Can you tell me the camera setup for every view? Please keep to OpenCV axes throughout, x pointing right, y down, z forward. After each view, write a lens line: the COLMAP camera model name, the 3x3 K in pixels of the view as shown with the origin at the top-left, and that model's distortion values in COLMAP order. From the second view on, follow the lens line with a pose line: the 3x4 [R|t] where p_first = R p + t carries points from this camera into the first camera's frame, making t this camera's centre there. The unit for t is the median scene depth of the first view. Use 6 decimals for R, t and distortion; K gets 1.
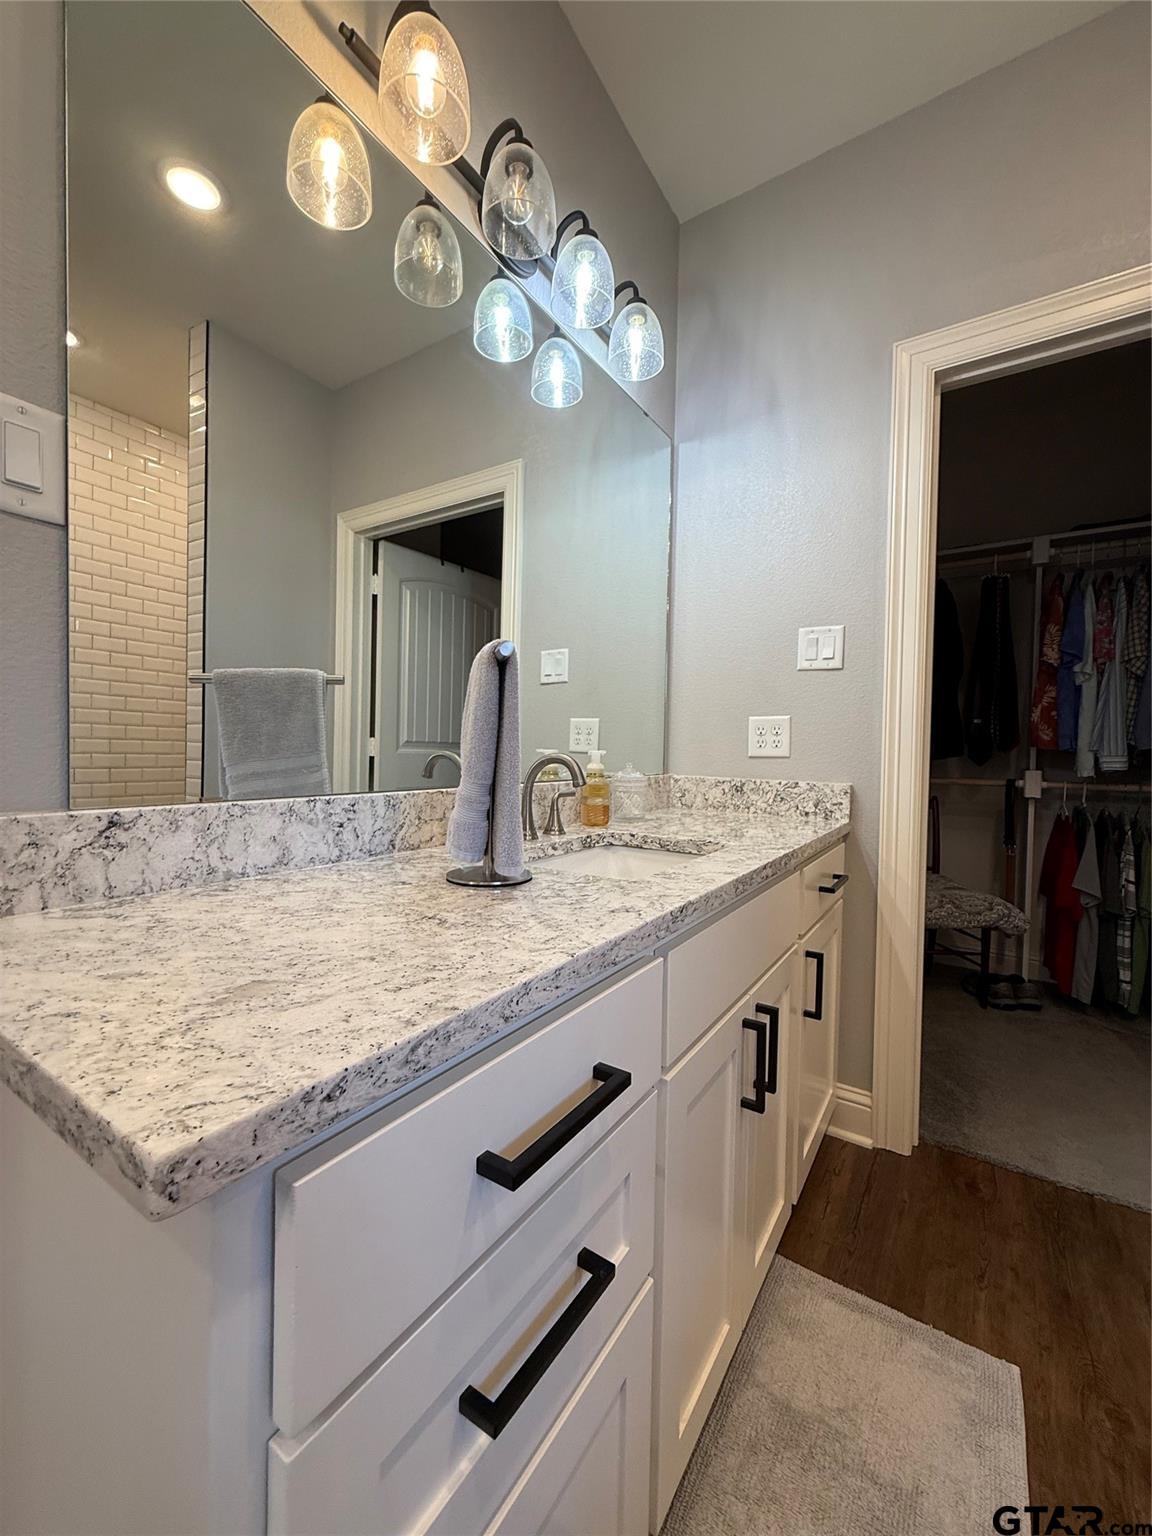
lens RADIAL K [[613.5, 0, 579.0], [0, 613.5, 768.5], [0, 0, 1]] dist [-0.002070, -0.001051]
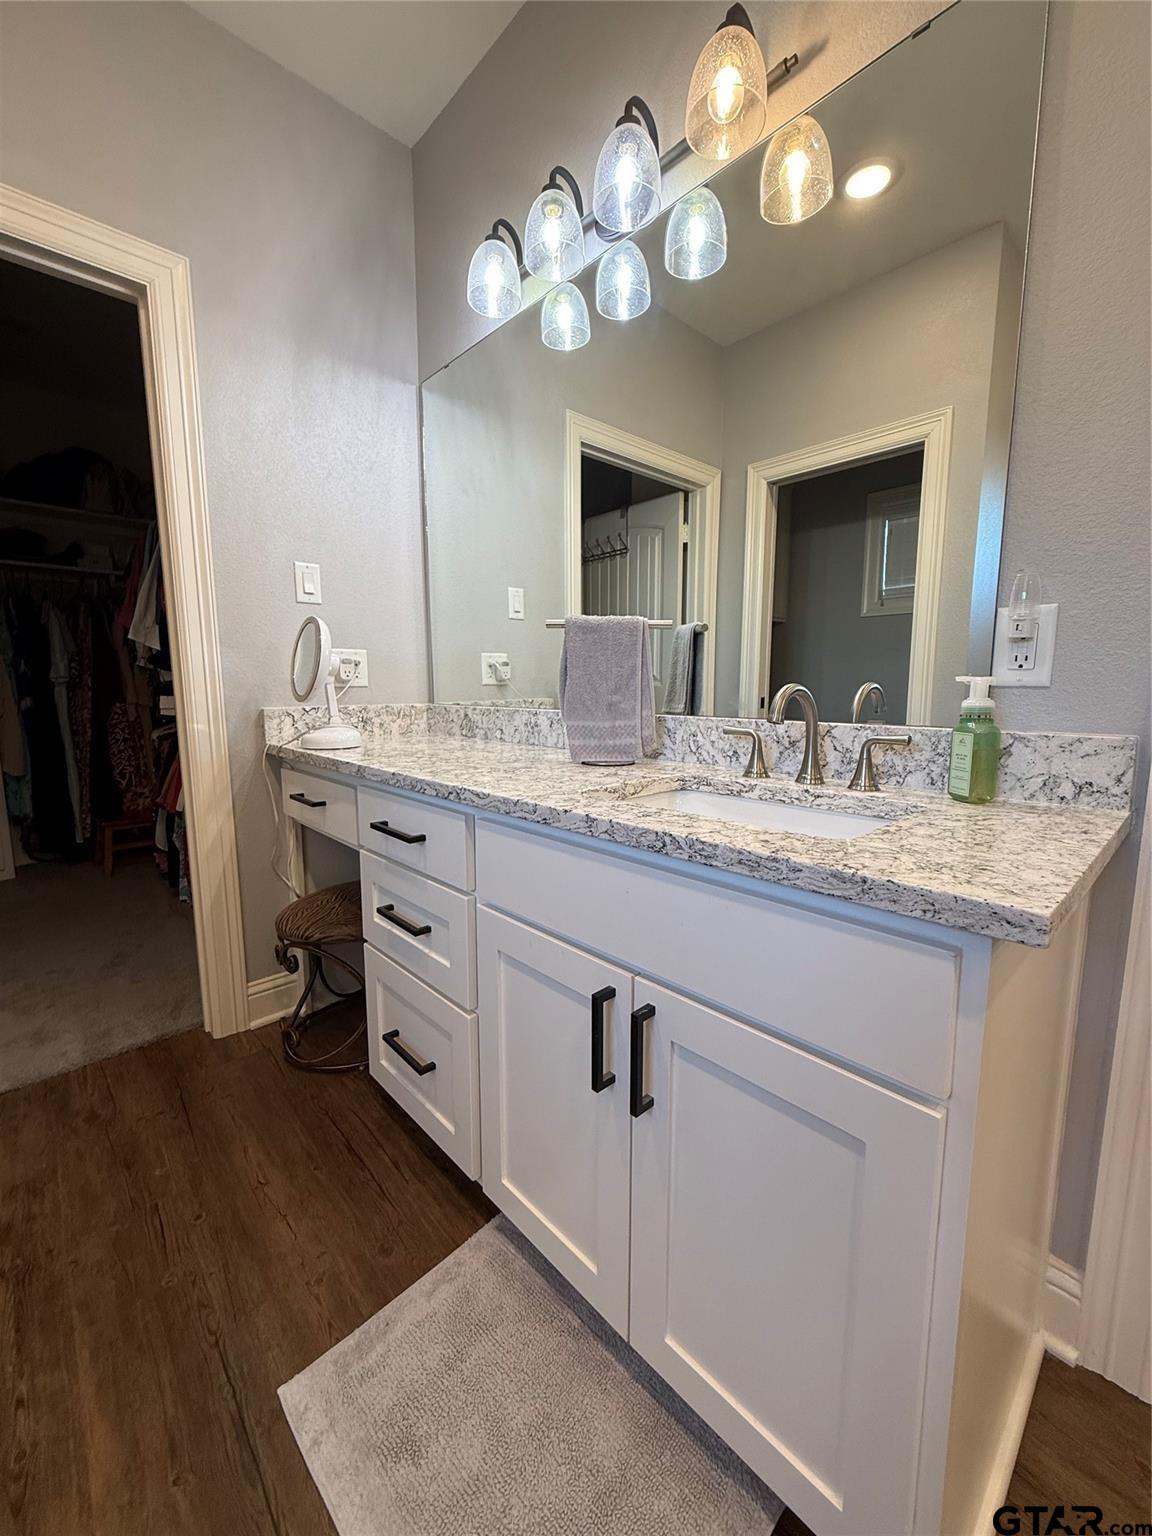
lens RADIAL K [[613.5, 0, 579.4], [0, 613.5, 760.1], [0, 0, 1]] dist [-0.002070, -0.001051]
pose [[0.234676, -0.154347, 0.959742, -0.949171], [0.034801, 0.988015, 0.150384, -0.052646], [-0.971451, -0.001892, 0.237235, 0.534577]]
